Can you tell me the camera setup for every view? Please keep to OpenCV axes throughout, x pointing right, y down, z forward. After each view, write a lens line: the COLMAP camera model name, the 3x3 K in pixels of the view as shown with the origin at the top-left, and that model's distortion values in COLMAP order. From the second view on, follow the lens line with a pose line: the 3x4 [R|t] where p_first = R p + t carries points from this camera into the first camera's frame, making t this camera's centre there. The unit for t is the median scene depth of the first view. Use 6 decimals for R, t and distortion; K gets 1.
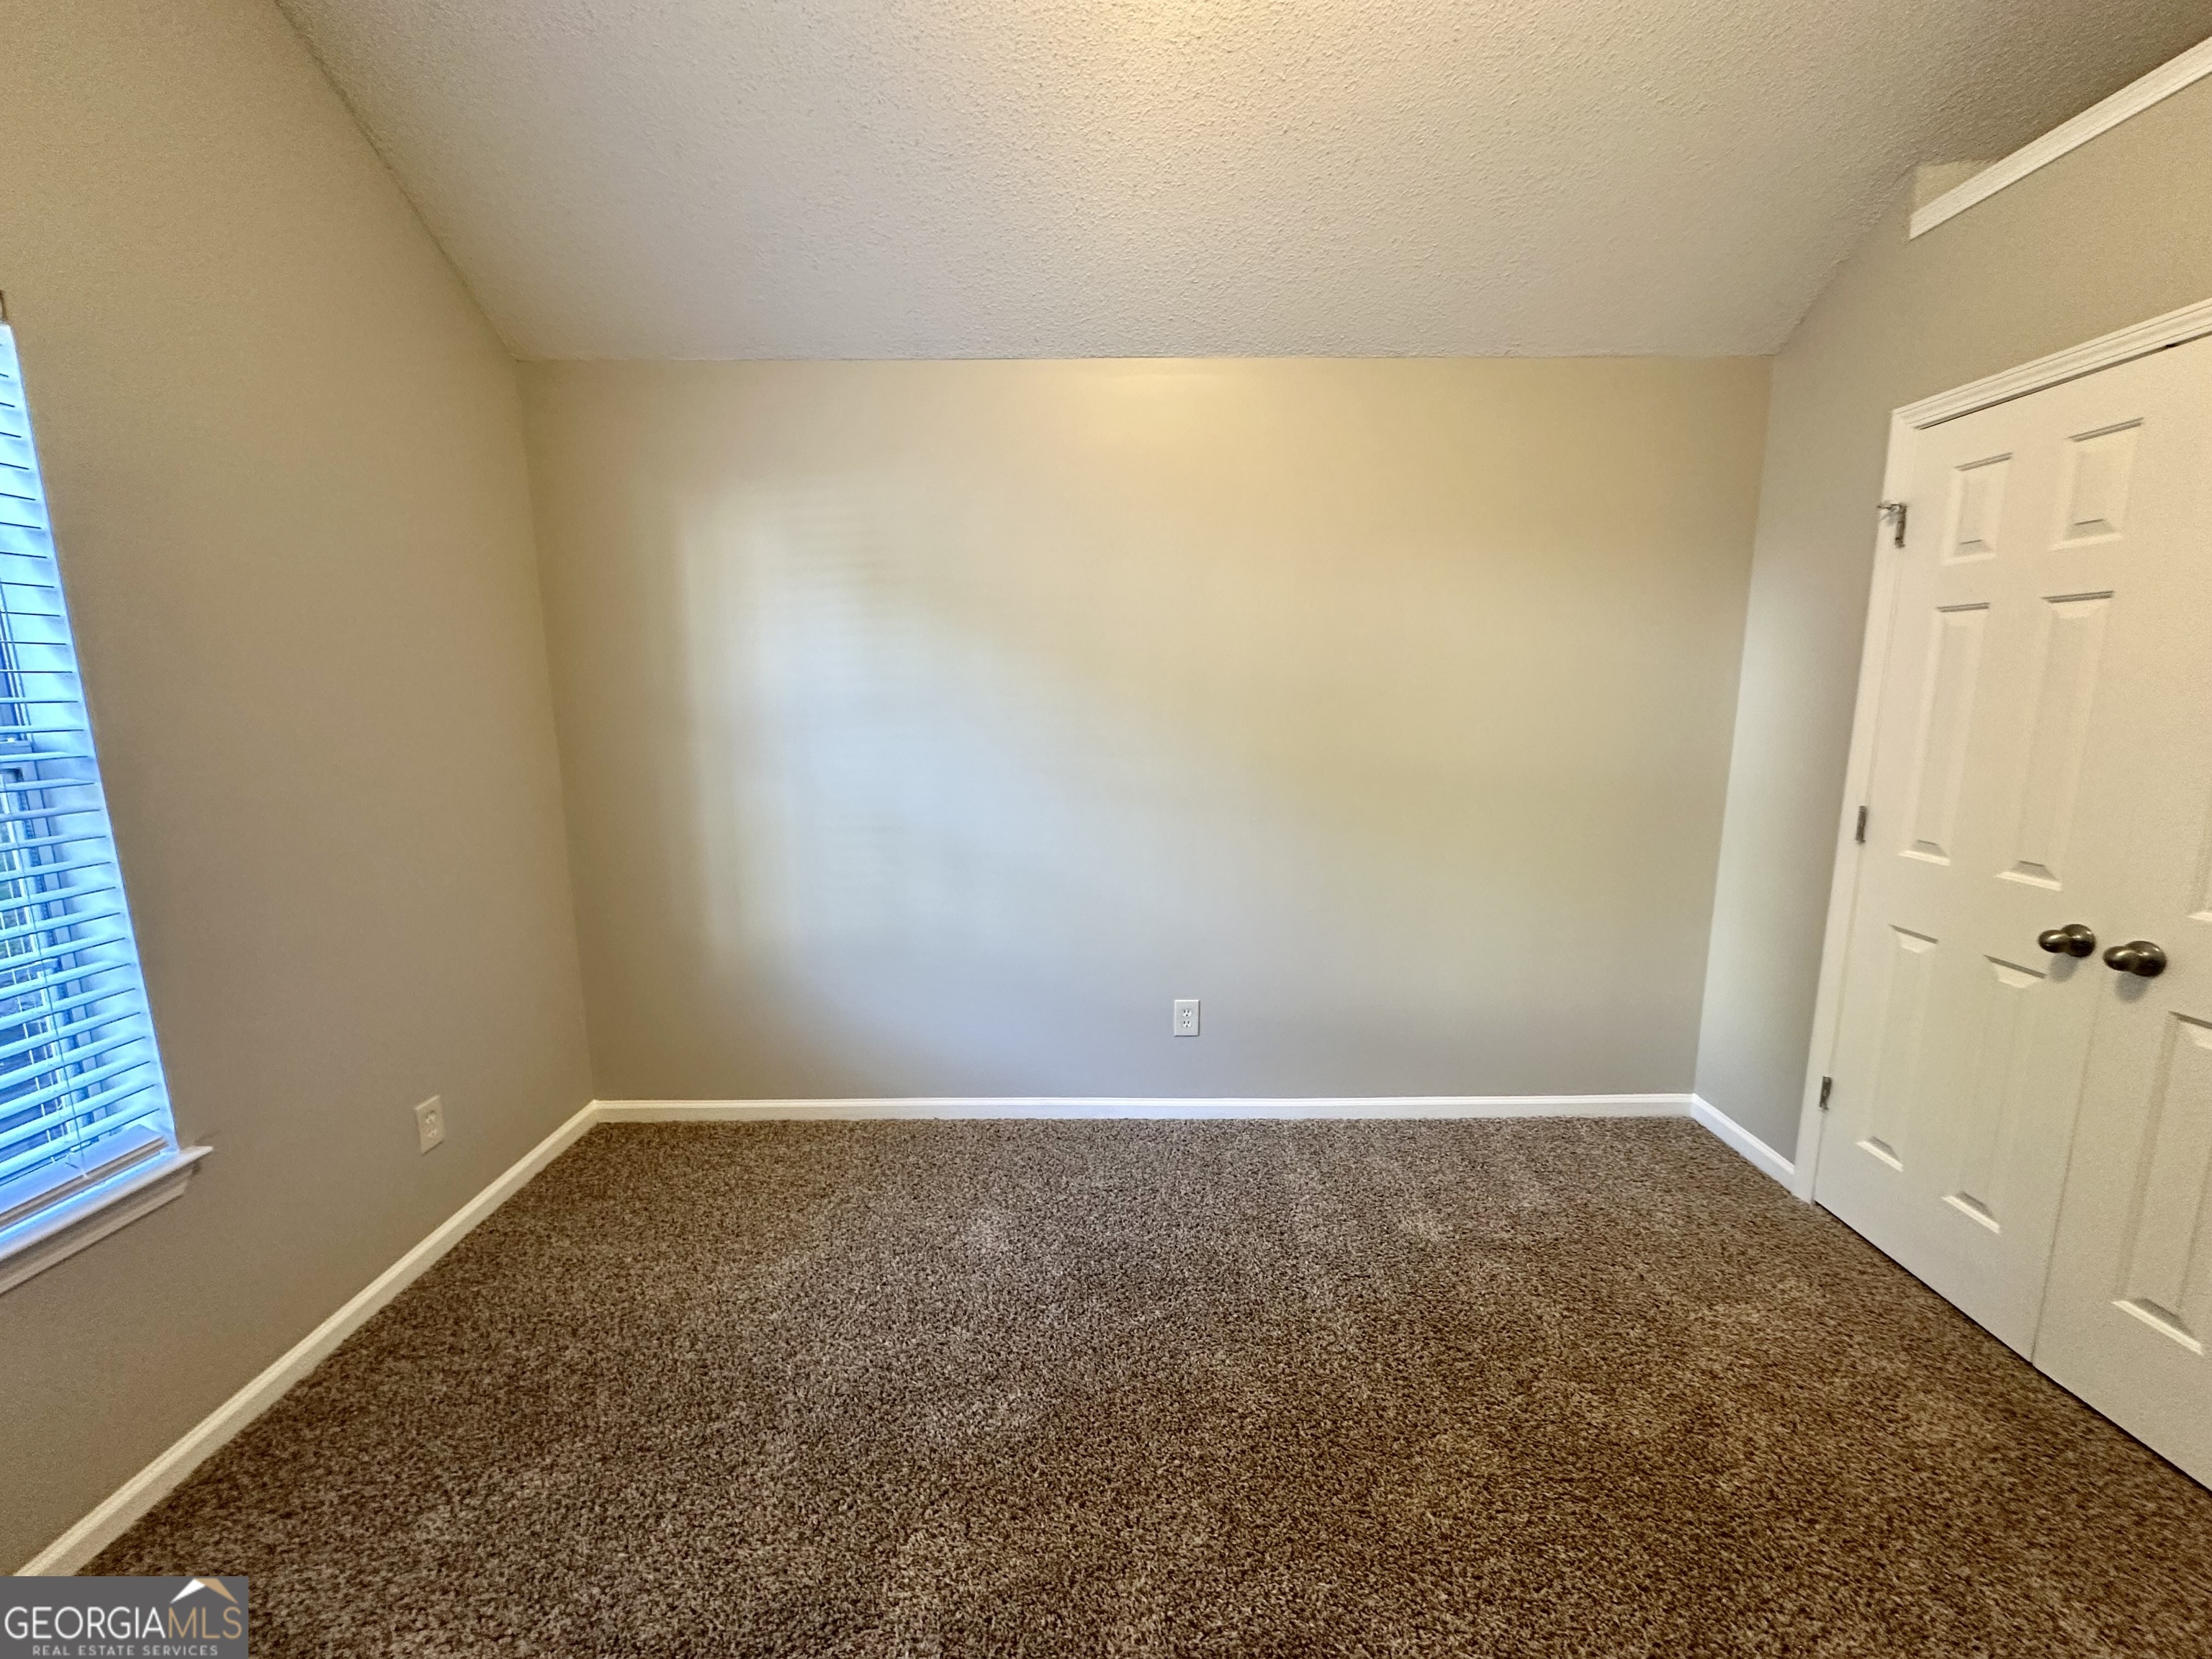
lens RADIAL K [[884.9, 0, 1108.9], [0, 884.9, 832.7], [0, 0, 1]] dist [-0.001694, 0.000516]
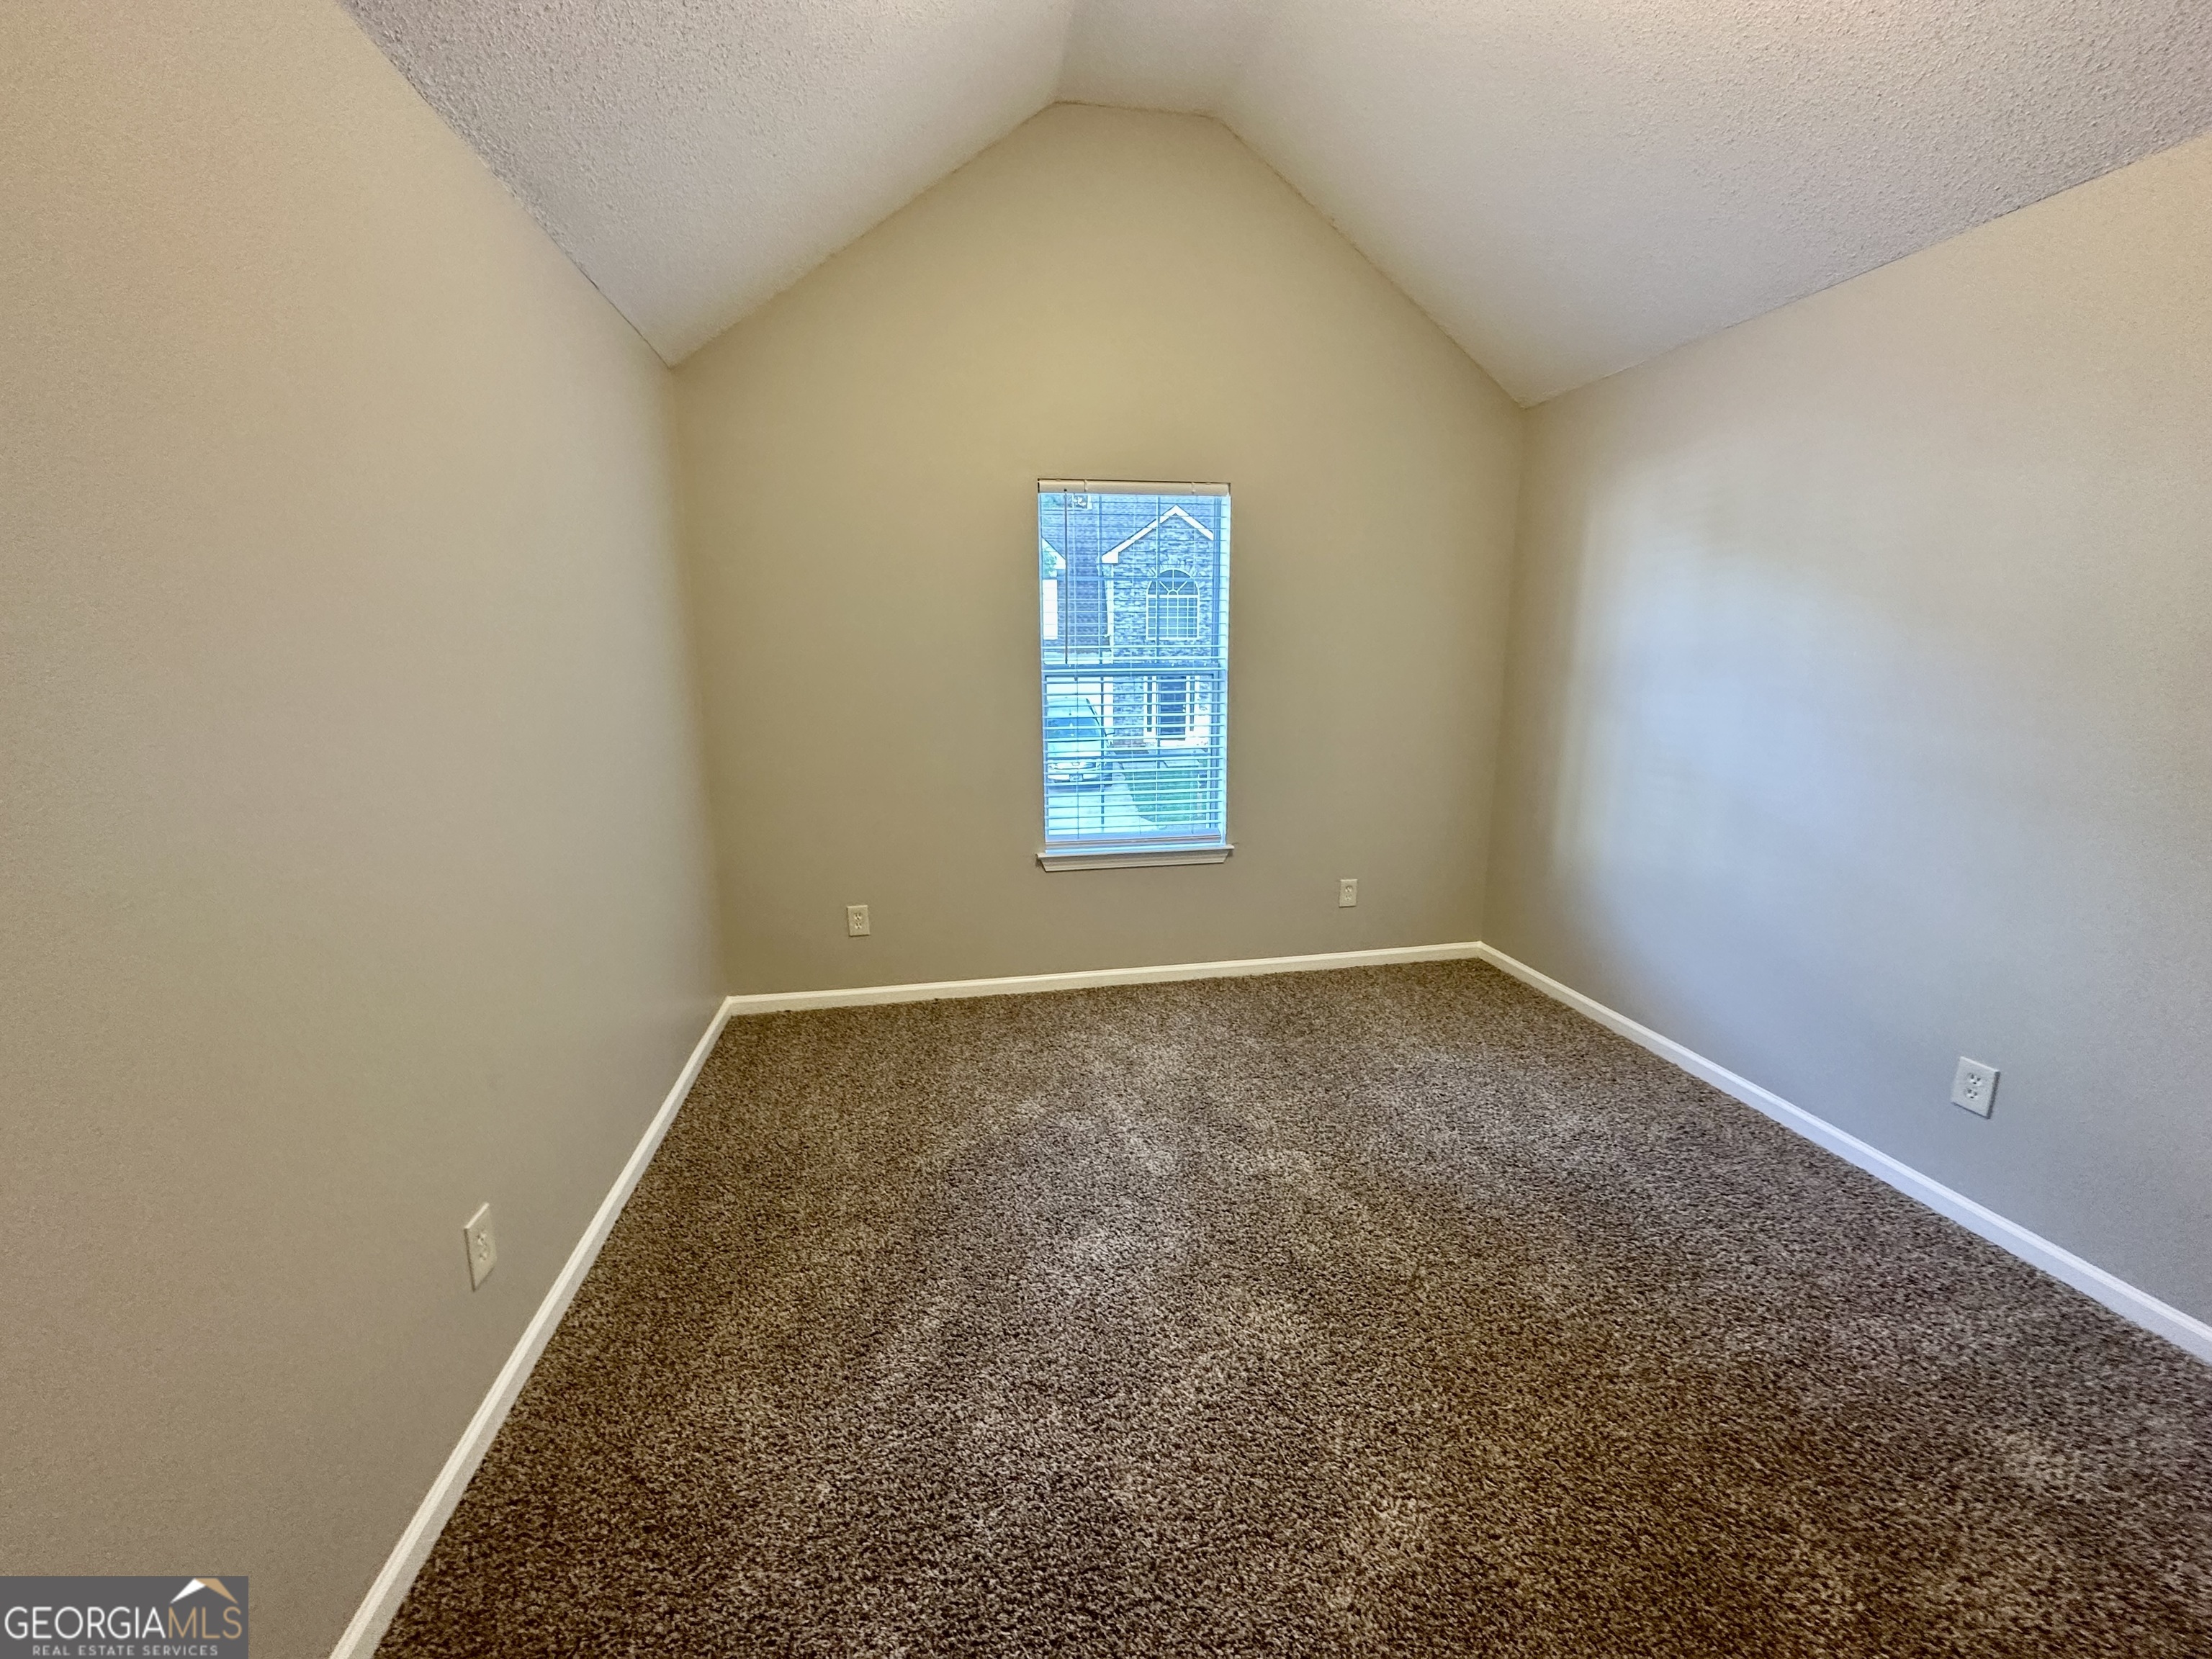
lens RADIAL K [[884.9, 0, 1114.5], [0, 884.9, 824.7], [0, 0, 1]] dist [-0.001694, 0.000516]
pose [[0.209275, 0.196406, -0.957929, 0.623458], [-0.164521, 0.972729, 0.163498, -0.008139], [0.963917, 0.123384, 0.235880, 0.101560]]
